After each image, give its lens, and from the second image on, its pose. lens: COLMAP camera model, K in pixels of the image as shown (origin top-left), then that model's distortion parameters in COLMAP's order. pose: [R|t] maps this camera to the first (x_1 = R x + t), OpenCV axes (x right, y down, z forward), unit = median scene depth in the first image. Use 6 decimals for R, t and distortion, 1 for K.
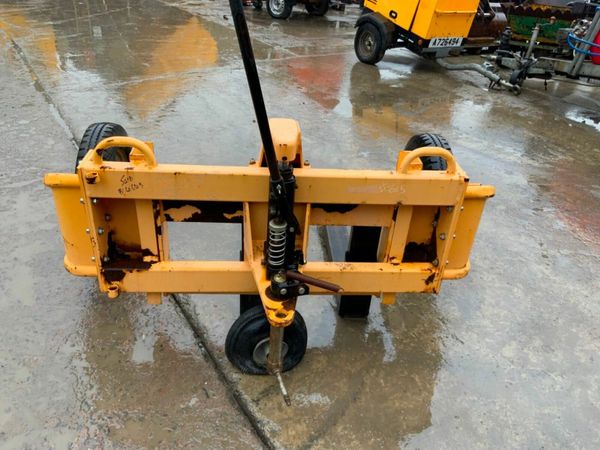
lens RADIAL K [[494.5, 0, 300.0], [0, 494.5, 225.0], [0, 0, 1]] dist [0.076938, -0.148831]
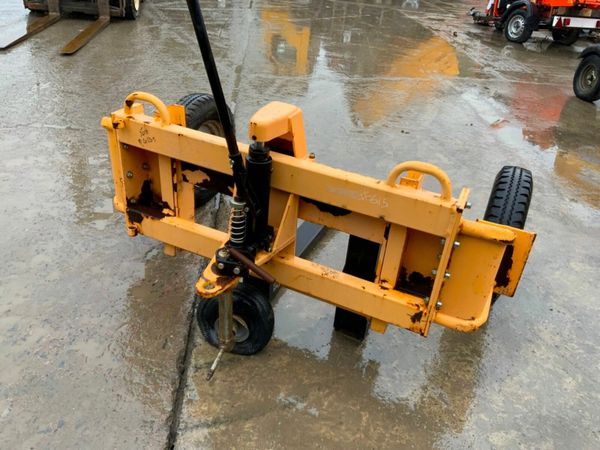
lens RADIAL K [[494.5, 0, 300.0], [0, 494.5, 225.0], [0, 0, 1]] dist [0.076938, -0.148831]
pose [[0.875796, 0.261260, -0.405863, 0.408952], [-0.273729, 0.961394, 0.028193, -0.015103], [0.397560, 0.086405, 0.913499, 0.114336]]
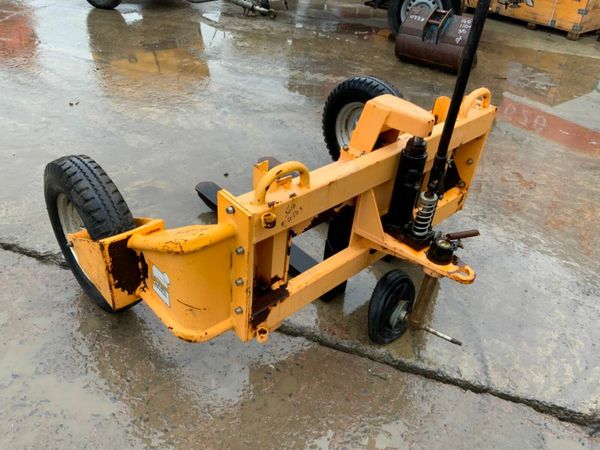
lens RADIAL K [[513.4, 0, 299.9], [0, 513.4, 214.2], [0, 0, 1]] dist [-0.013143, -0.018718]
pose [[0.777950, -0.360437, 0.514664, -0.702635], [0.300339, 0.932784, 0.199277, -0.224597], [-0.551896, -0.000454, 0.833913, 0.200457]]
